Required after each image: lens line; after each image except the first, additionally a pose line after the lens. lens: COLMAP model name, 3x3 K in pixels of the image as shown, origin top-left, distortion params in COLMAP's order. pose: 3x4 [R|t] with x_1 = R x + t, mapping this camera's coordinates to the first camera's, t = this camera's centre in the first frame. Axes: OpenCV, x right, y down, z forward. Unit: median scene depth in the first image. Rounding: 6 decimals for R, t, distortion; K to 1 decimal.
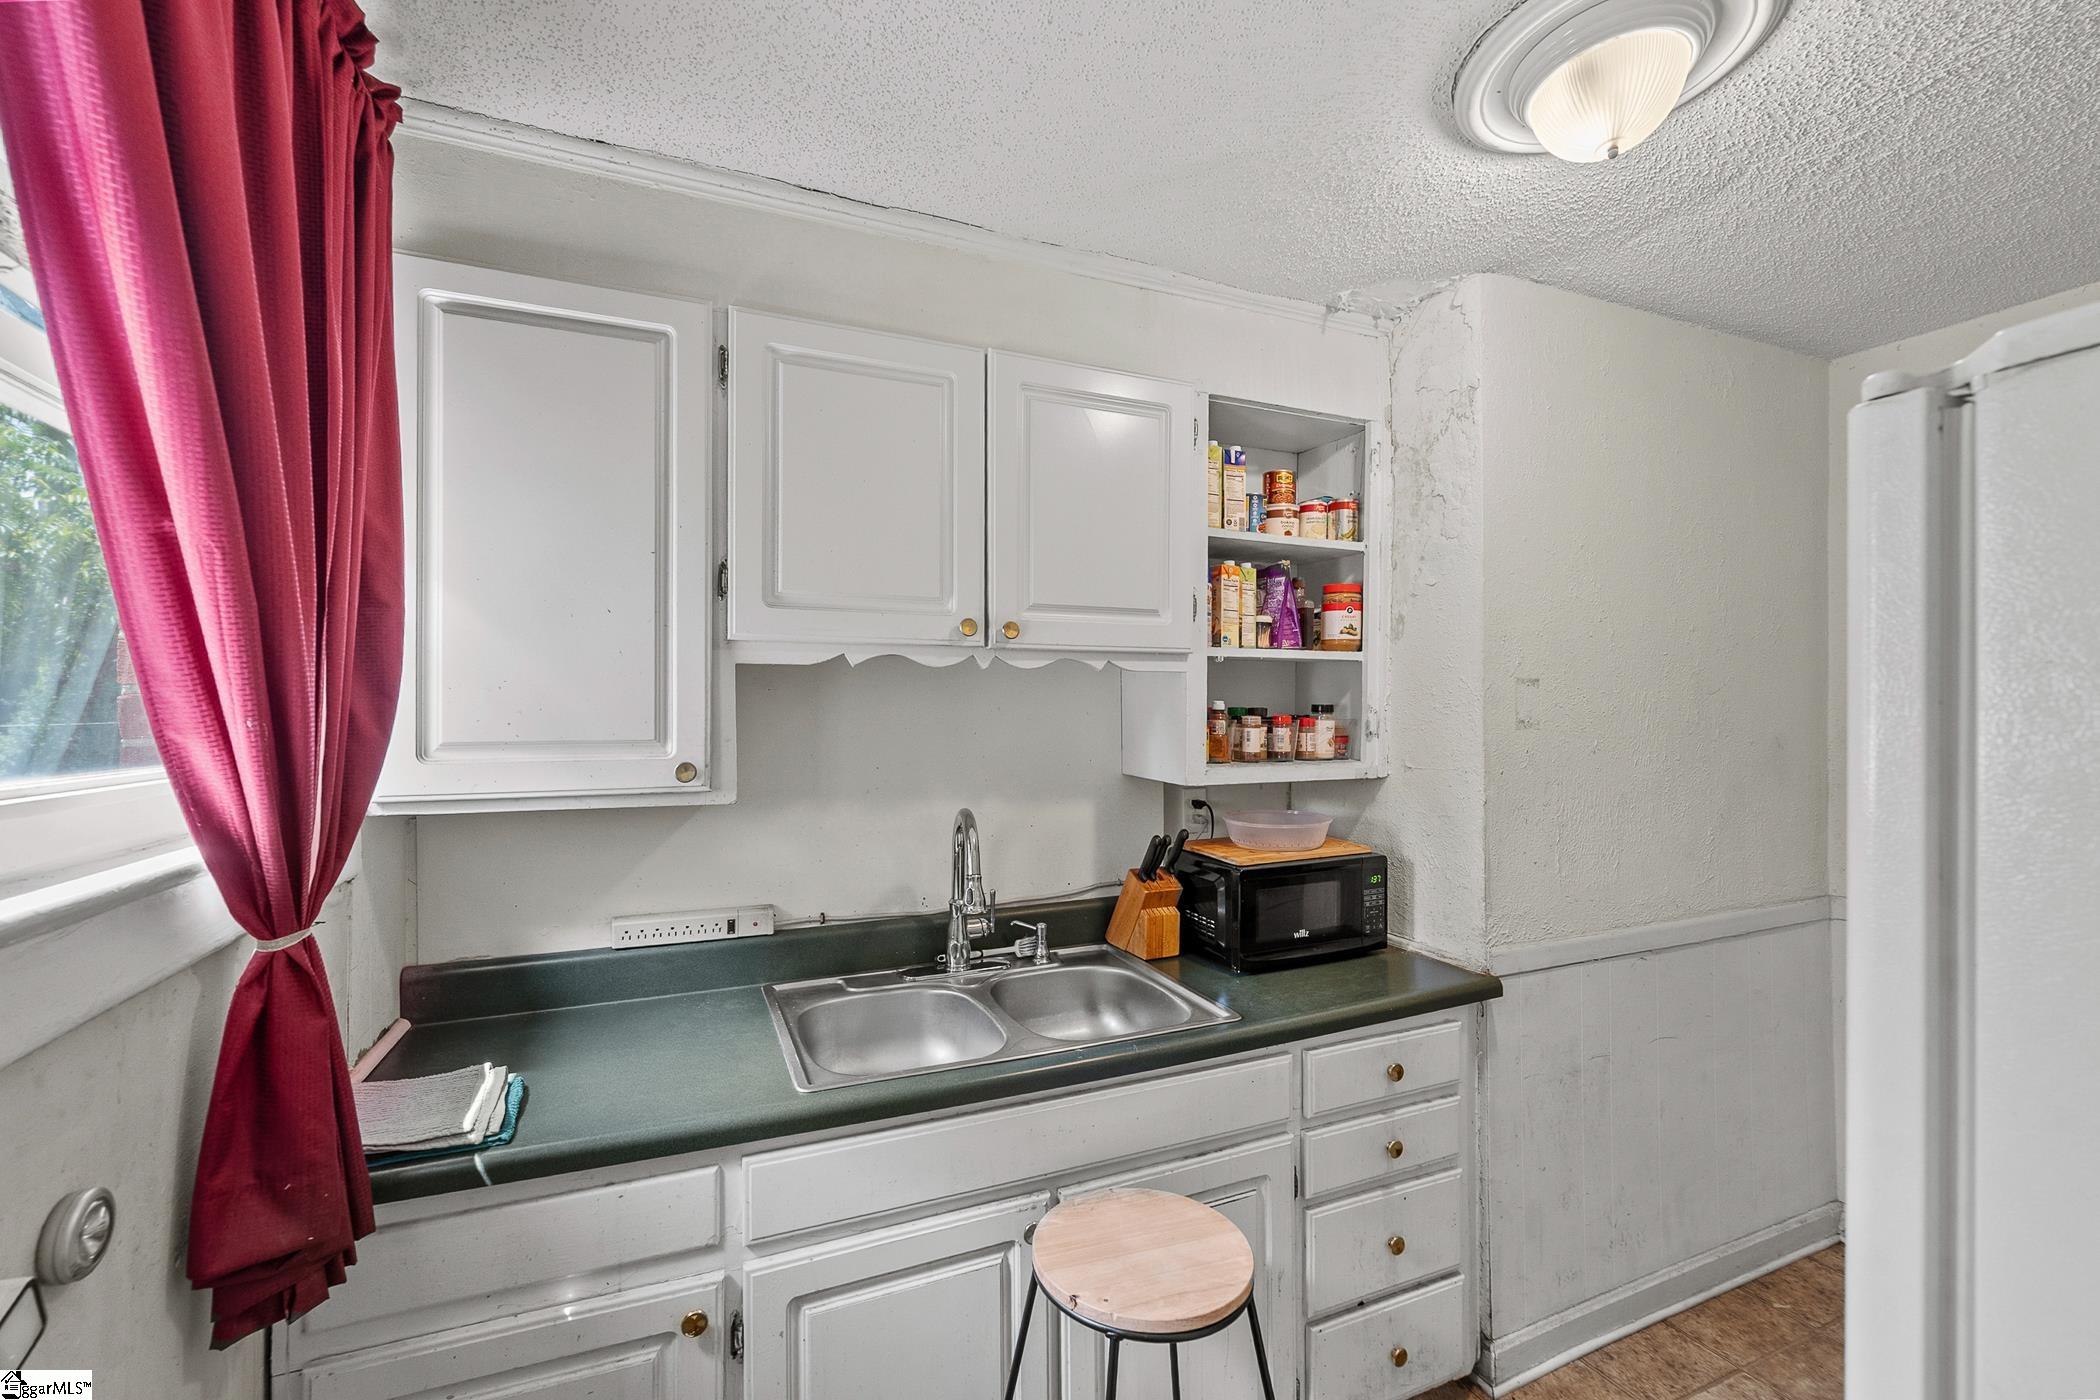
lens RADIAL K [[842.8, 0, 1056.9], [0, 842.8, 708.7], [0, 0, 1]] dist [-0.001522, 0.000129]
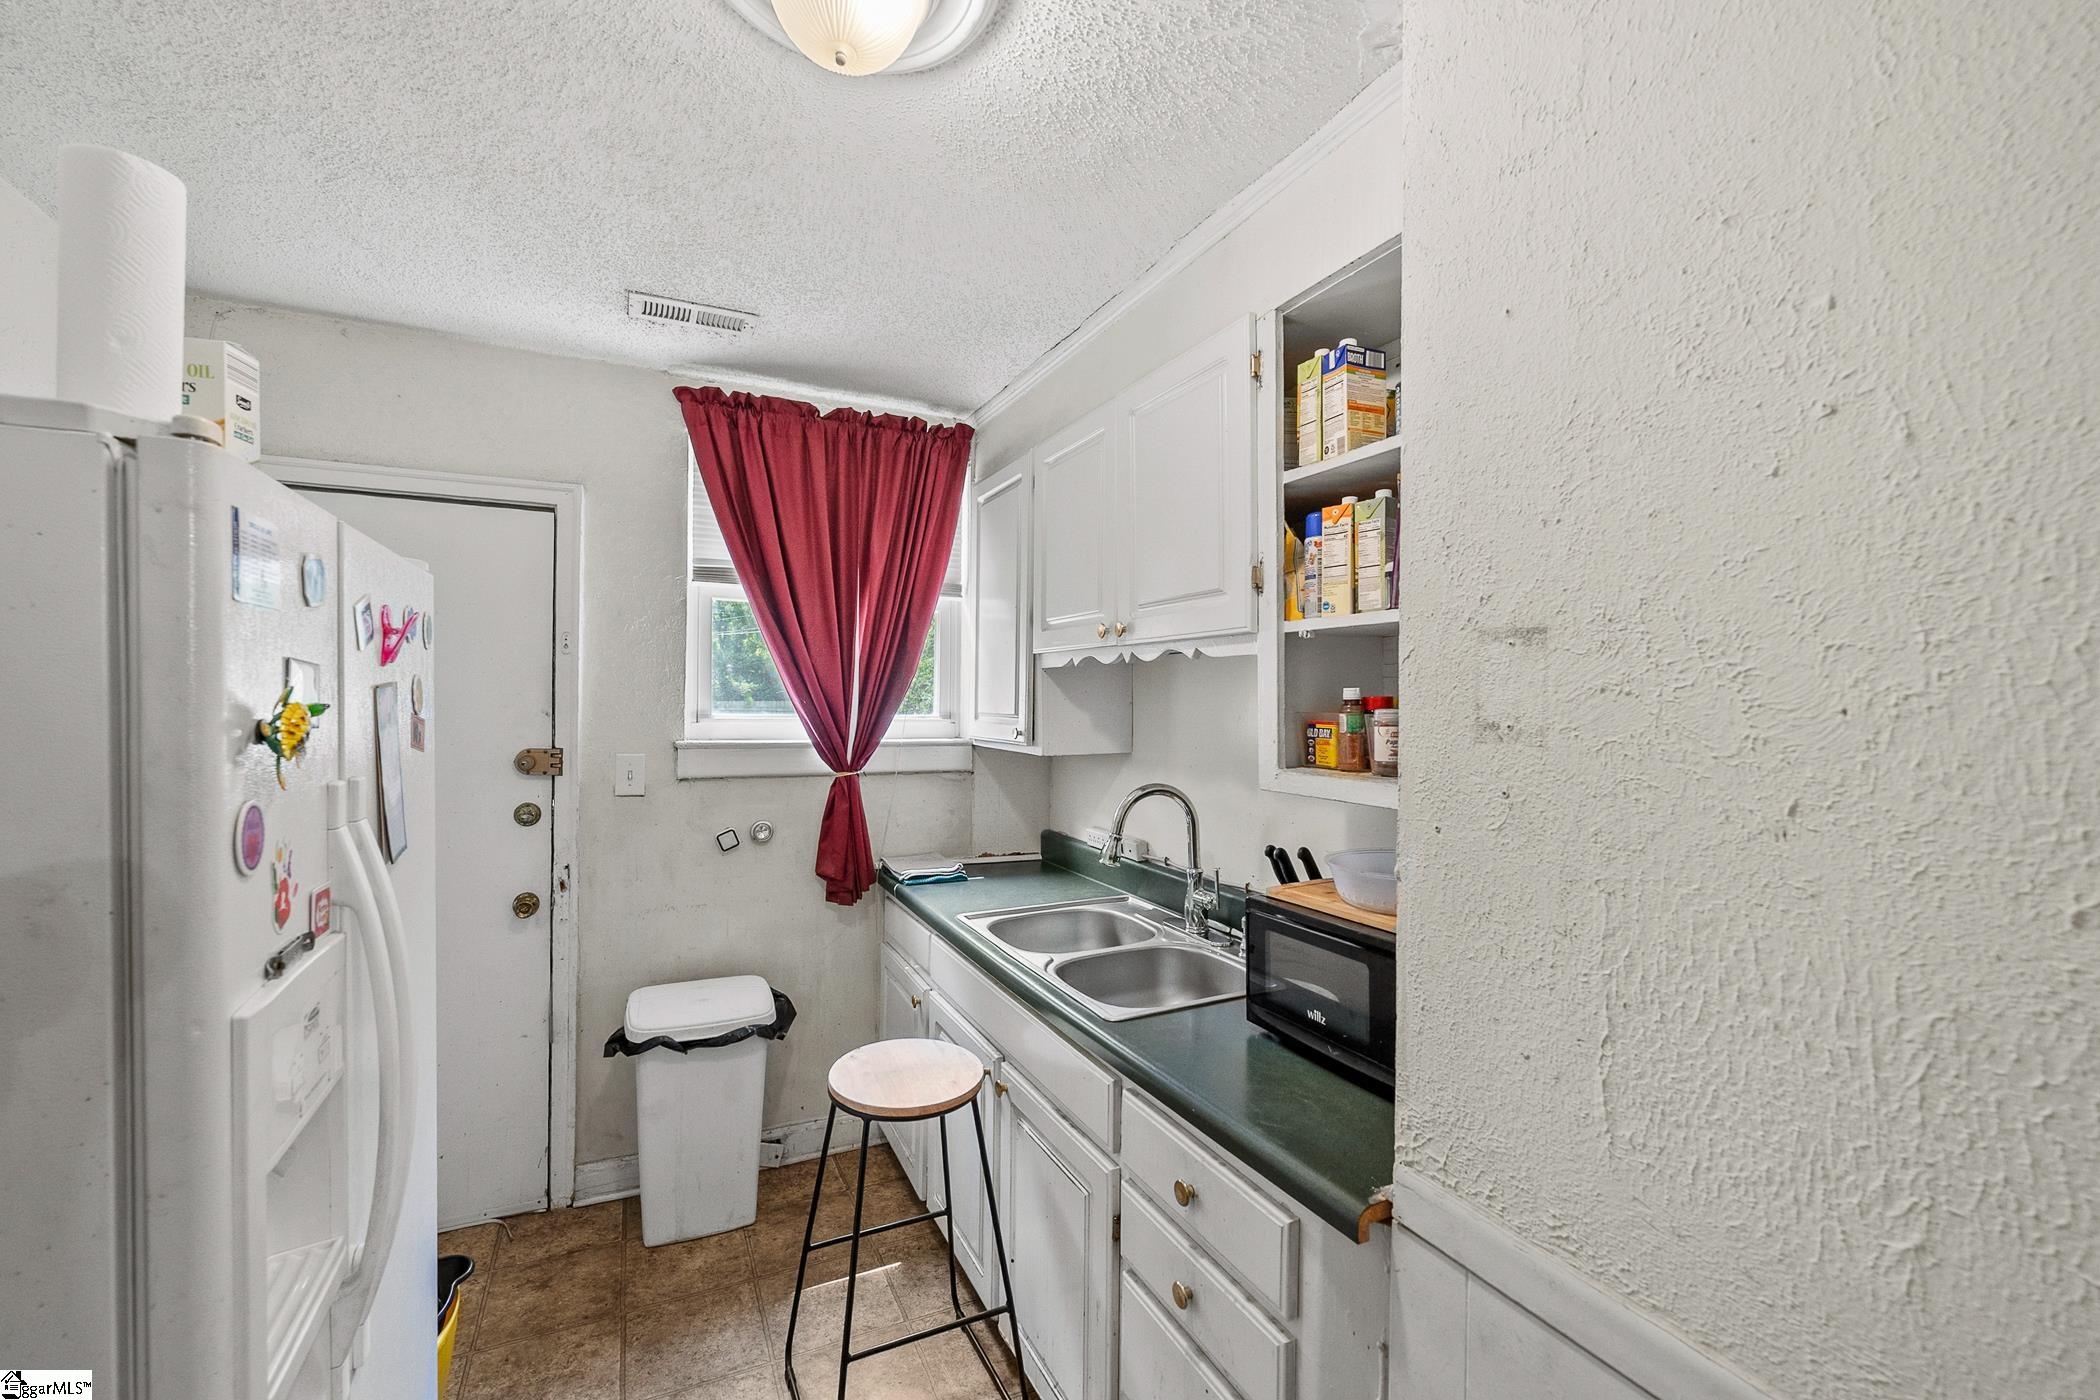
lens RADIAL K [[868.8, 0, 1045.0], [0, 868.8, 708.7], [0, 0, 1]] dist [0.000344, 0.000113]
pose [[0.035778, 0.013210, -0.999272, 1.010938], [-0.007227, 0.999890, 0.012960, 0.002098], [0.999334, 0.006758, 0.035869, 0.748976]]
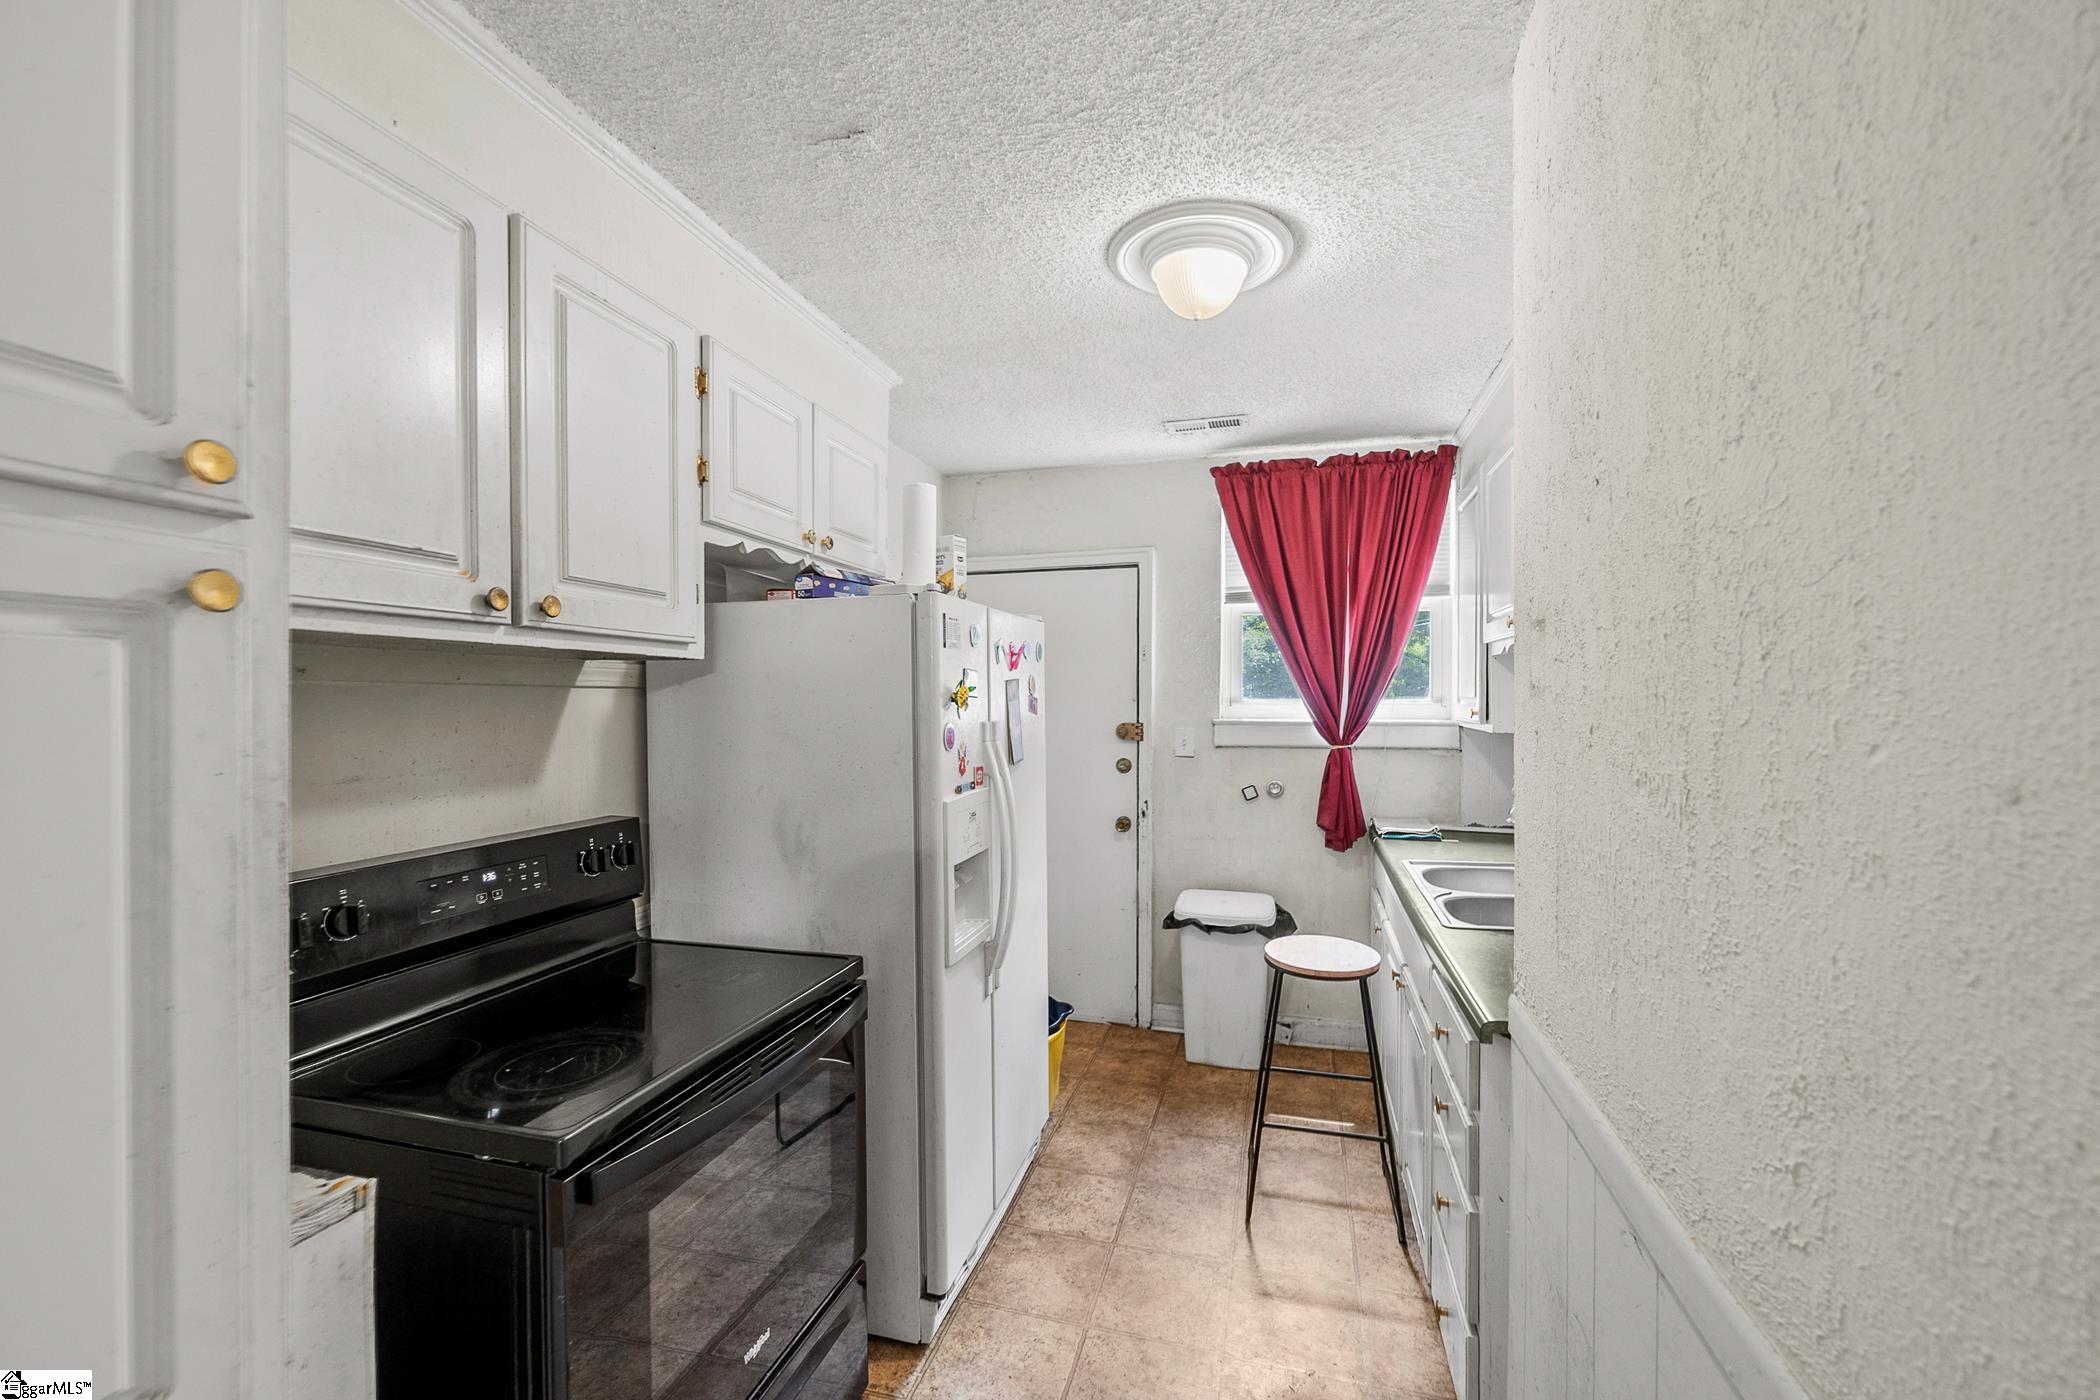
lens RADIAL K [[842.8, 0, 1061.9], [0, 842.8, 697.2], [0, 0, 1]] dist [-0.001522, 0.000129]
pose [[-0.619321, 0.007983, -0.785097, 1.293234], [0.009762, 0.999949, 0.002467, 0.018601], [0.785077, -0.006136, -0.619368, 1.108806]]
